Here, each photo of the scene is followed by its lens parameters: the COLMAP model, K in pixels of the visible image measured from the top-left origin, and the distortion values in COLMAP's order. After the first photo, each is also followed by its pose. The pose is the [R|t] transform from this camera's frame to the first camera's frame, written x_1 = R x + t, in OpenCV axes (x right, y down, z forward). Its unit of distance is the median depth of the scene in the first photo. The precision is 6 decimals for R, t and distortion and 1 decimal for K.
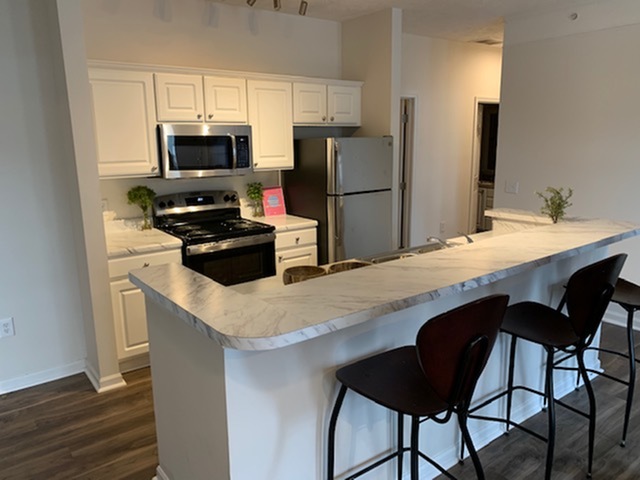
lens RADIAL K [[492.5, 0, 319.9], [0, 492.5, 239.8], [0, 0, 1]] dist [0.057126, -0.094719]
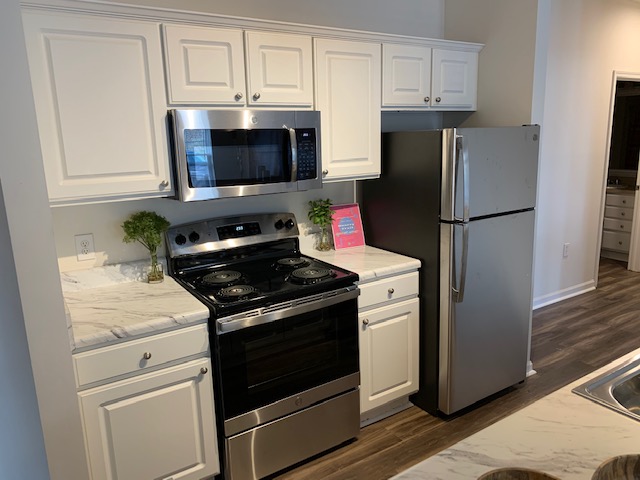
lens RADIAL K [[492.5, 0, 320.5], [0, 492.5, 238.7], [0, 0, 1]] dist [0.057126, -0.094719]
pose [[0.997134, -0.001439, -0.075647, -0.090900], [0.001714, 0.999992, 0.003569, -0.072924], [0.075641, -0.003689, 0.997128, 0.377943]]
